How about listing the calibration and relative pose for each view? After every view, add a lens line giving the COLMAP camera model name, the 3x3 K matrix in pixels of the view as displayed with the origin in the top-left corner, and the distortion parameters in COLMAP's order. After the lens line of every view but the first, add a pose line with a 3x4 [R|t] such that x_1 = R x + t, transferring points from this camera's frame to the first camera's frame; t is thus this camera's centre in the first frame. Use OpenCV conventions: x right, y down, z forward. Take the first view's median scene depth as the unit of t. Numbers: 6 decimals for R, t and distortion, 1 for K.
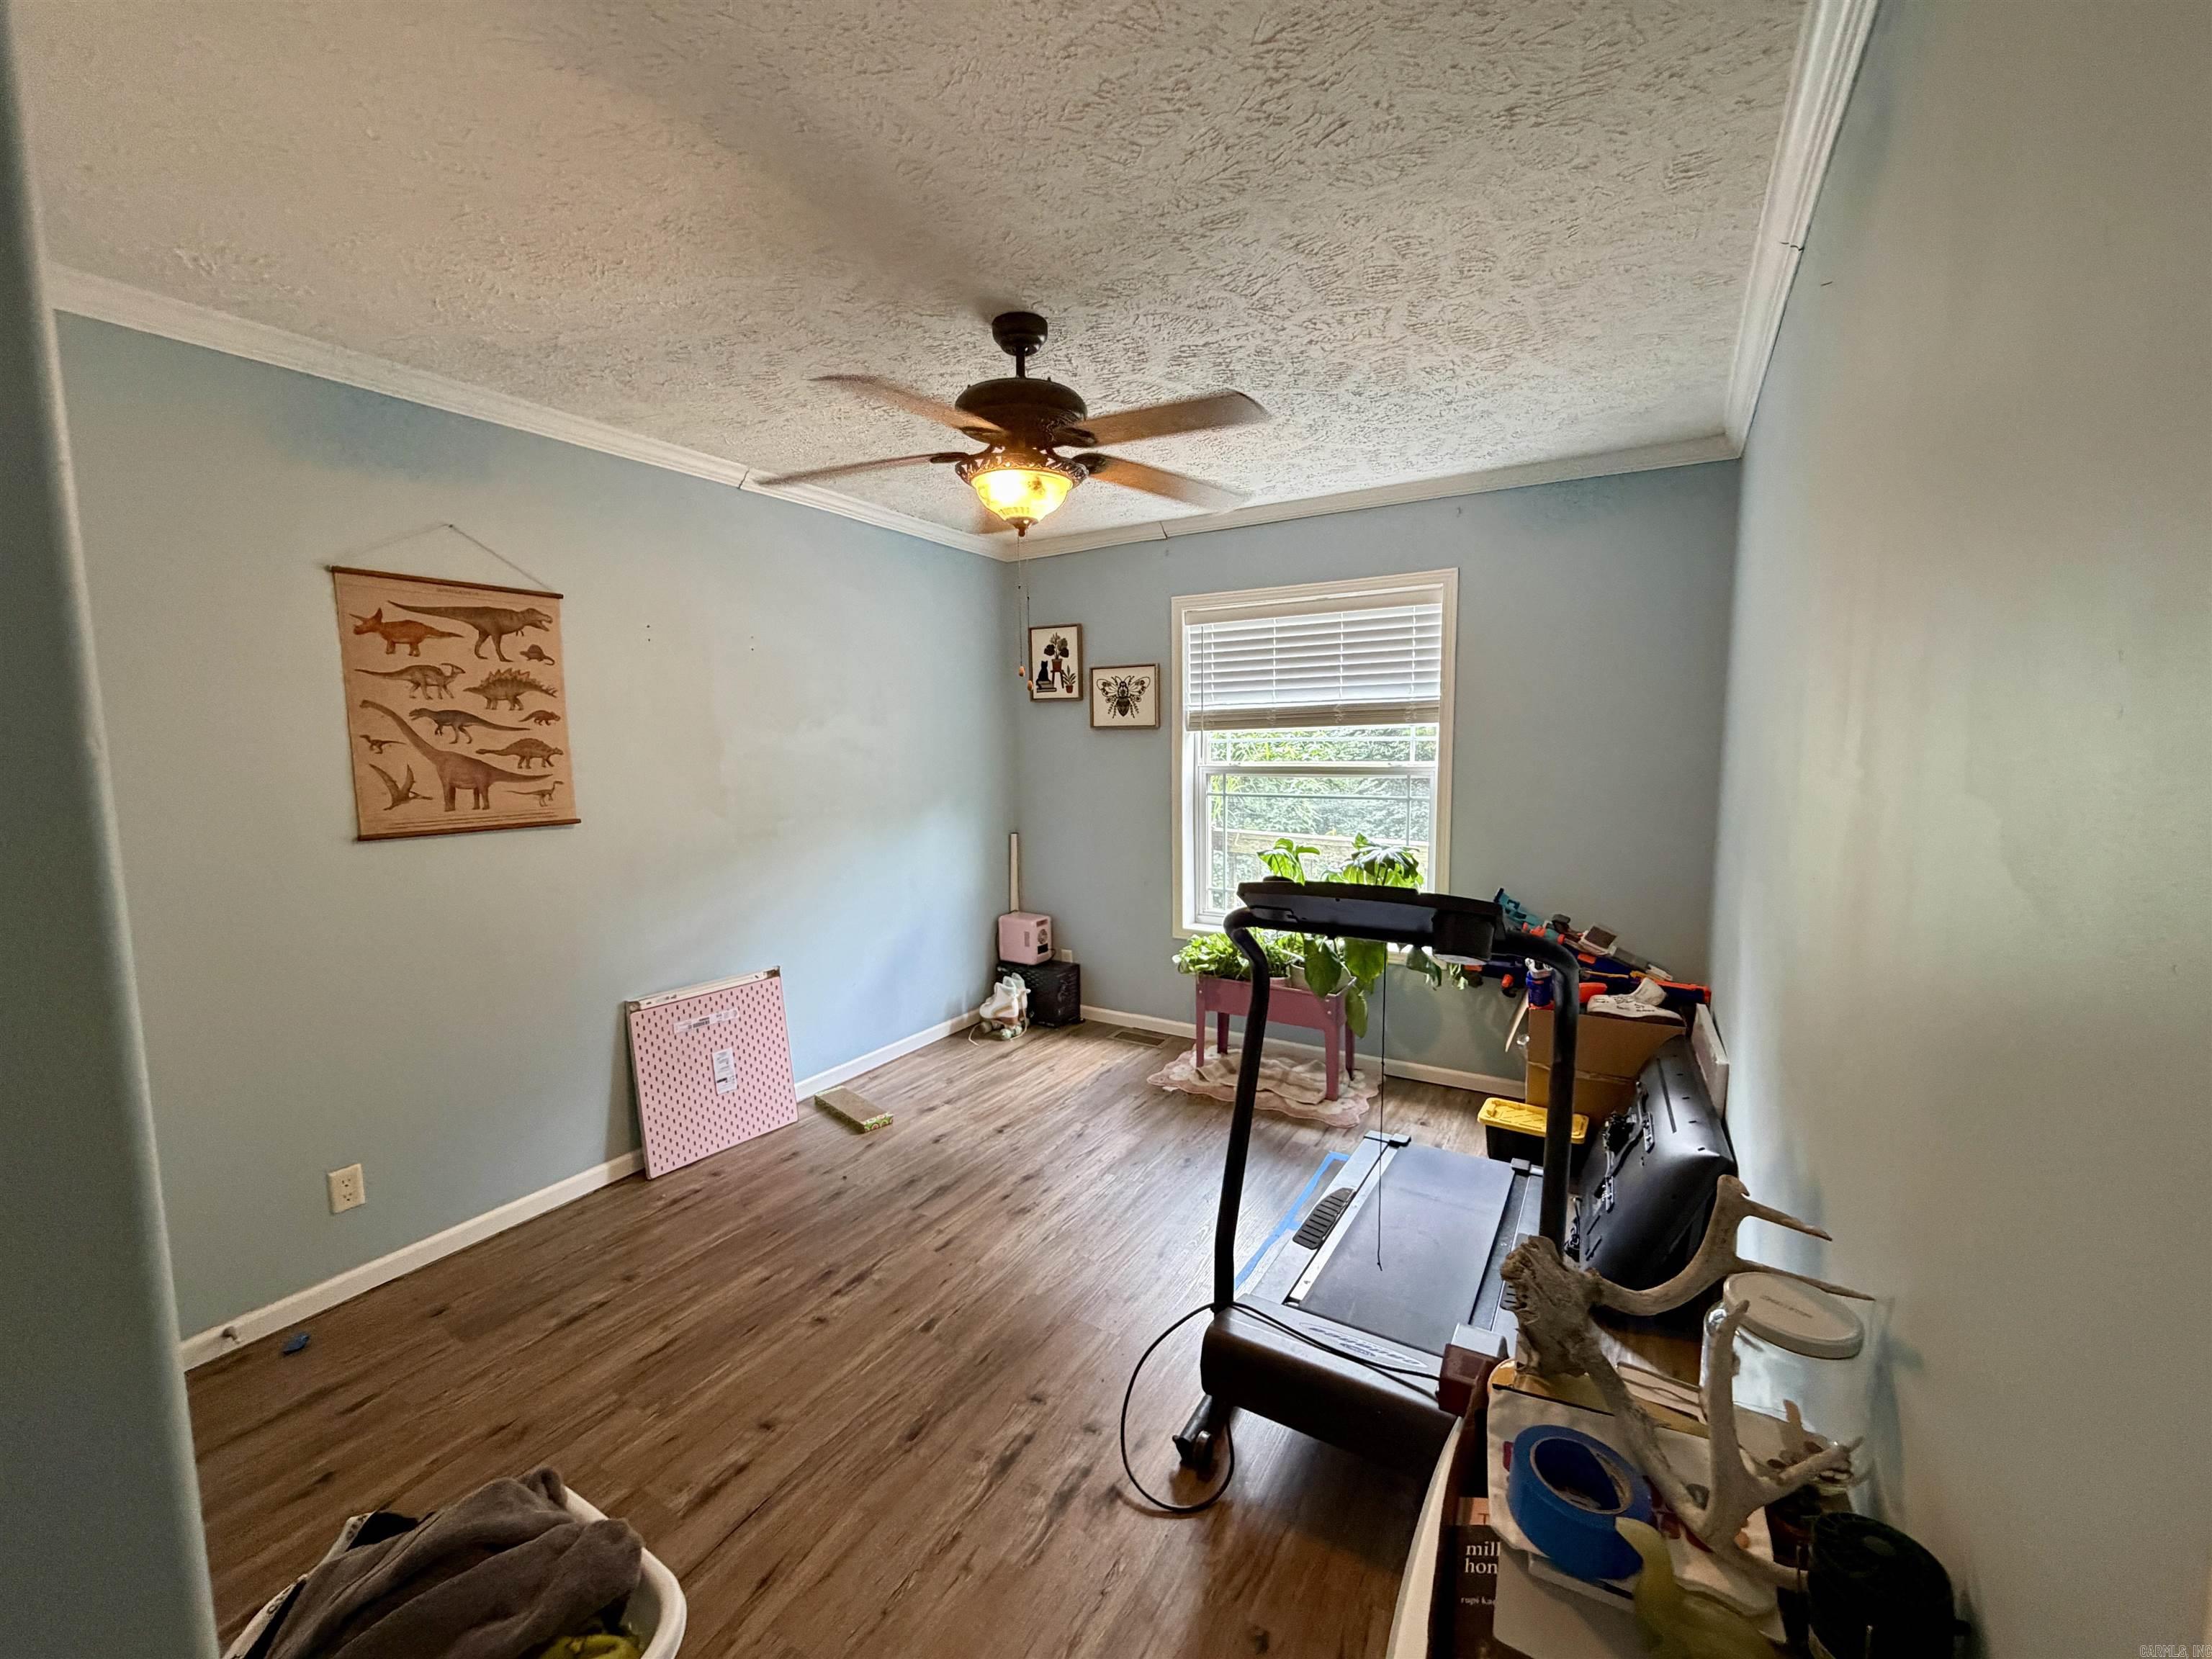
lens RADIAL K [[880.9, 0, 1106.2], [0, 880.9, 826.0], [0, 0, 1]] dist [-0.001869, 0.000125]
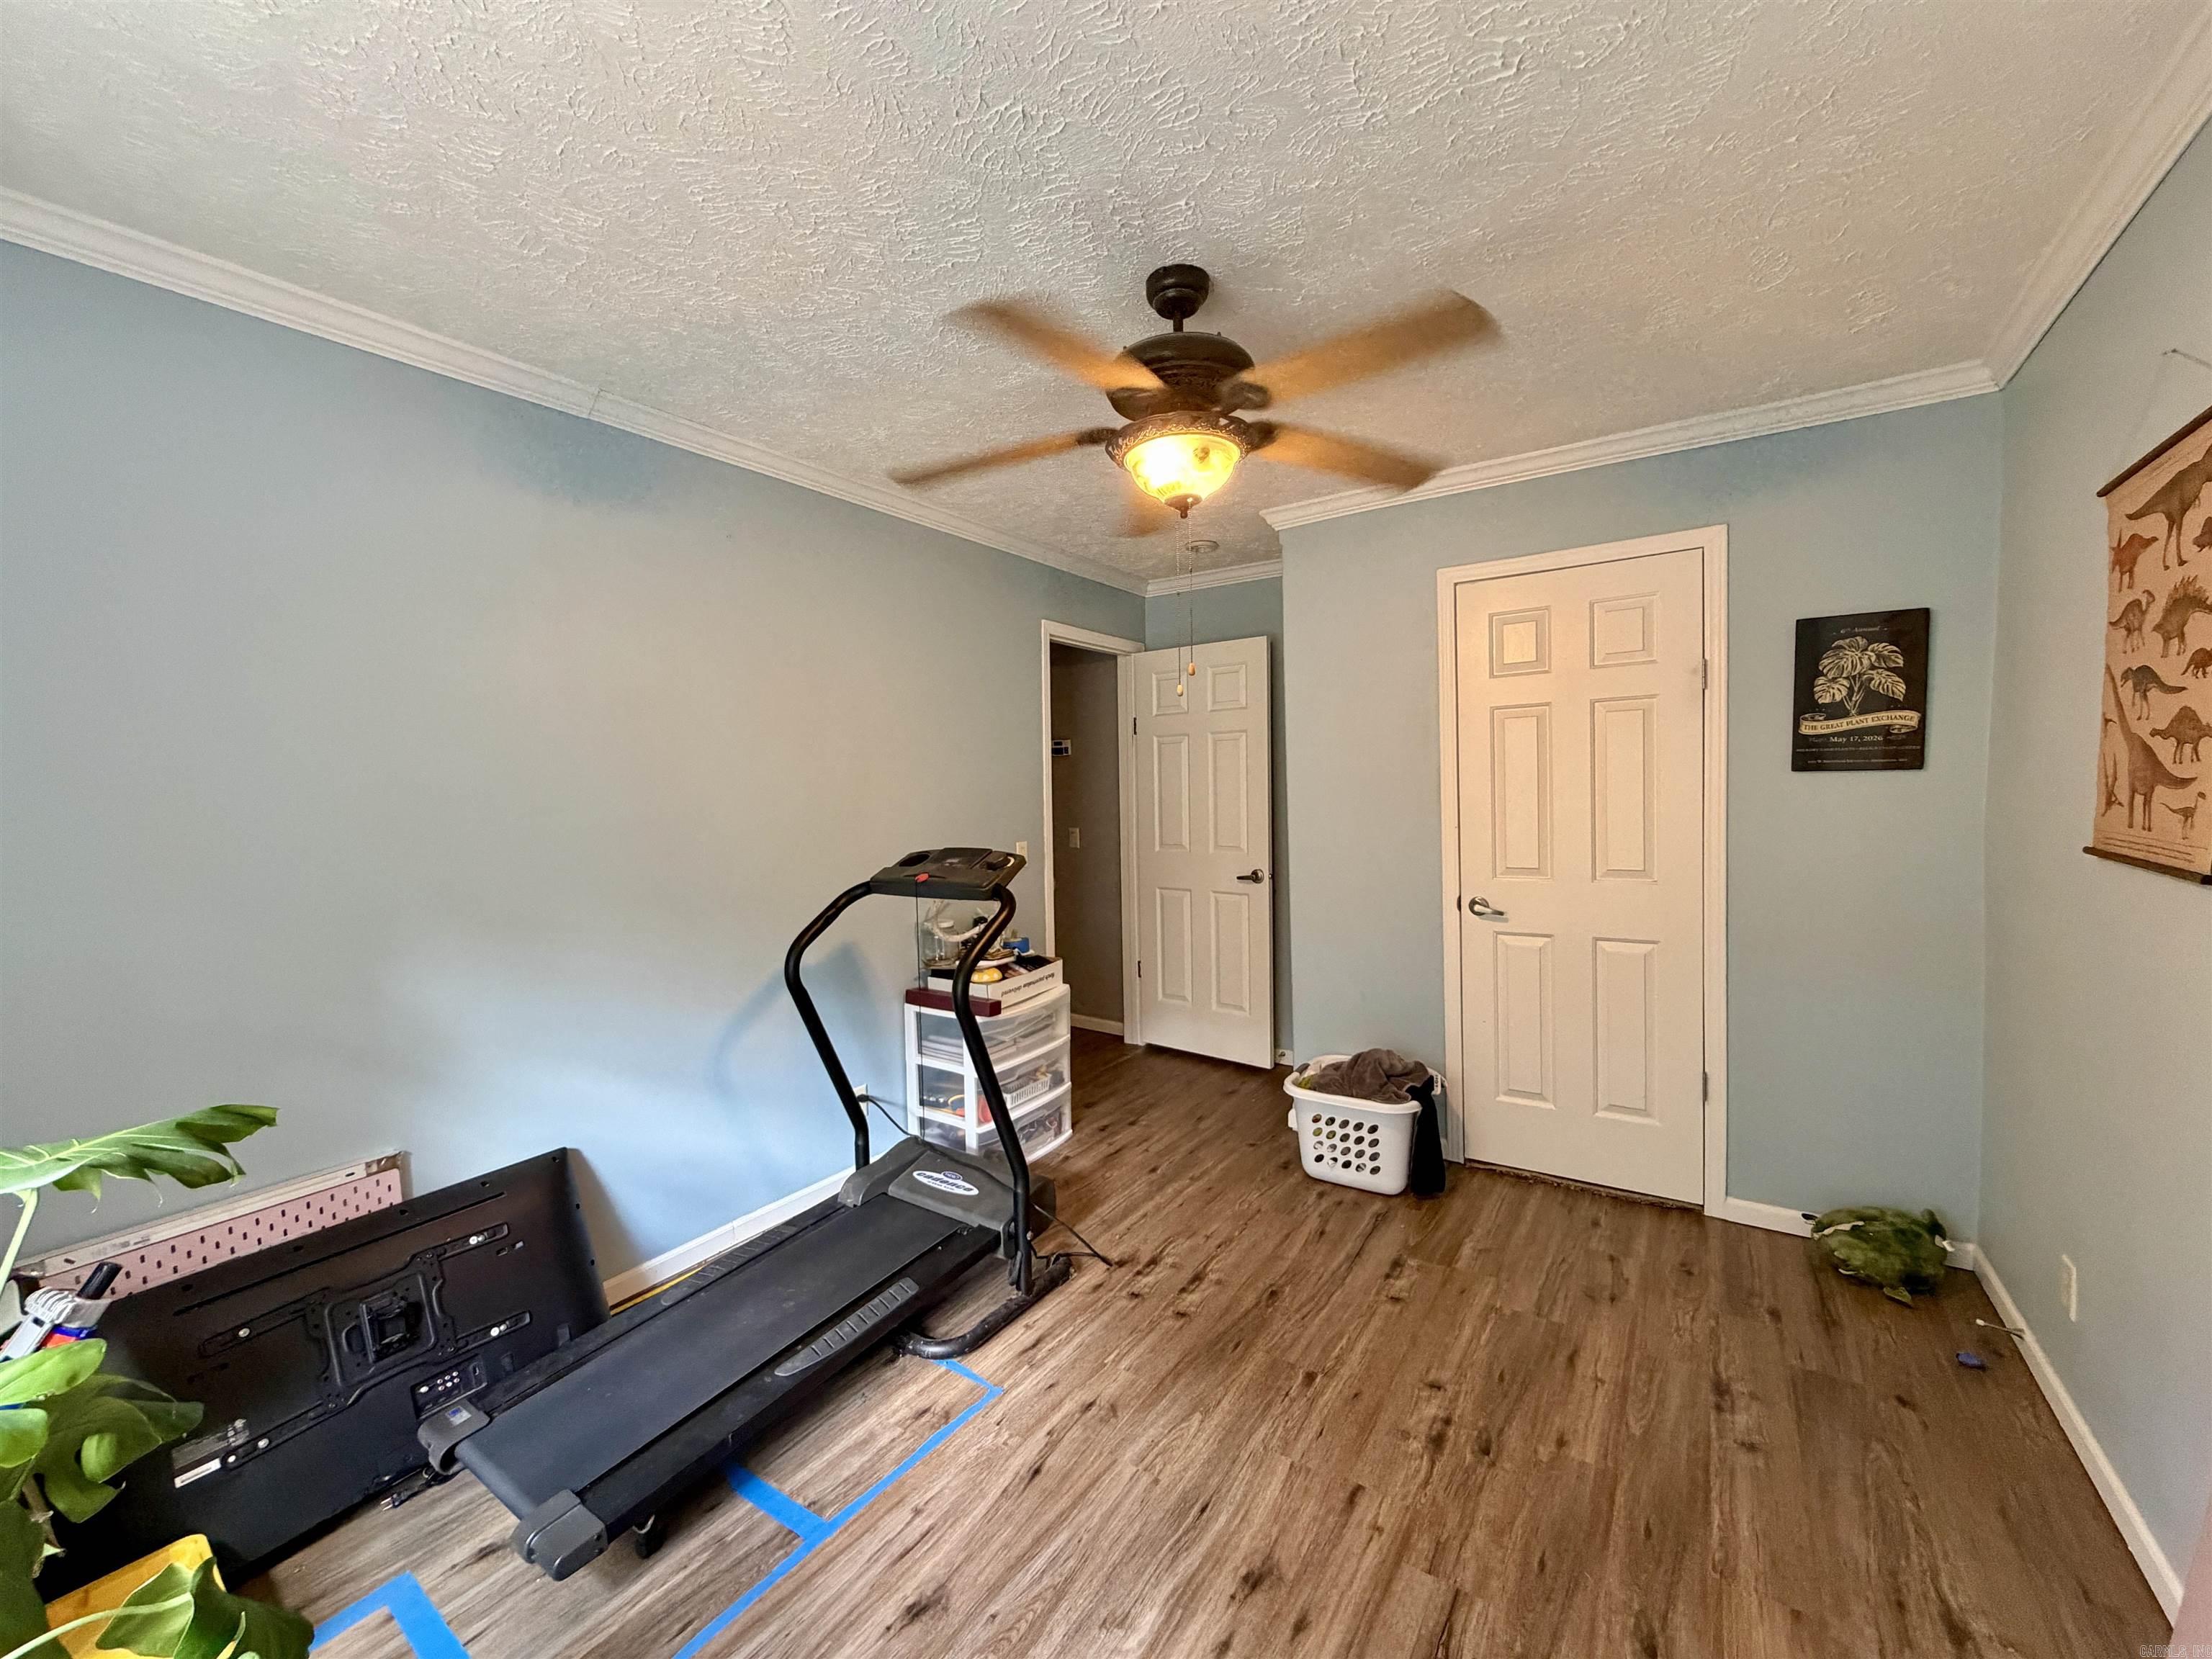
lens RADIAL K [[880.9, 0, 1109.1], [0, 880.9, 825.7], [0, 0, 1]] dist [-0.001869, 0.000125]
pose [[-0.998232, 0.029828, 0.051408, -0.058597], [0.037318, 0.987748, 0.151530, -0.163184], [-0.046258, 0.153181, -0.987115, 1.923150]]
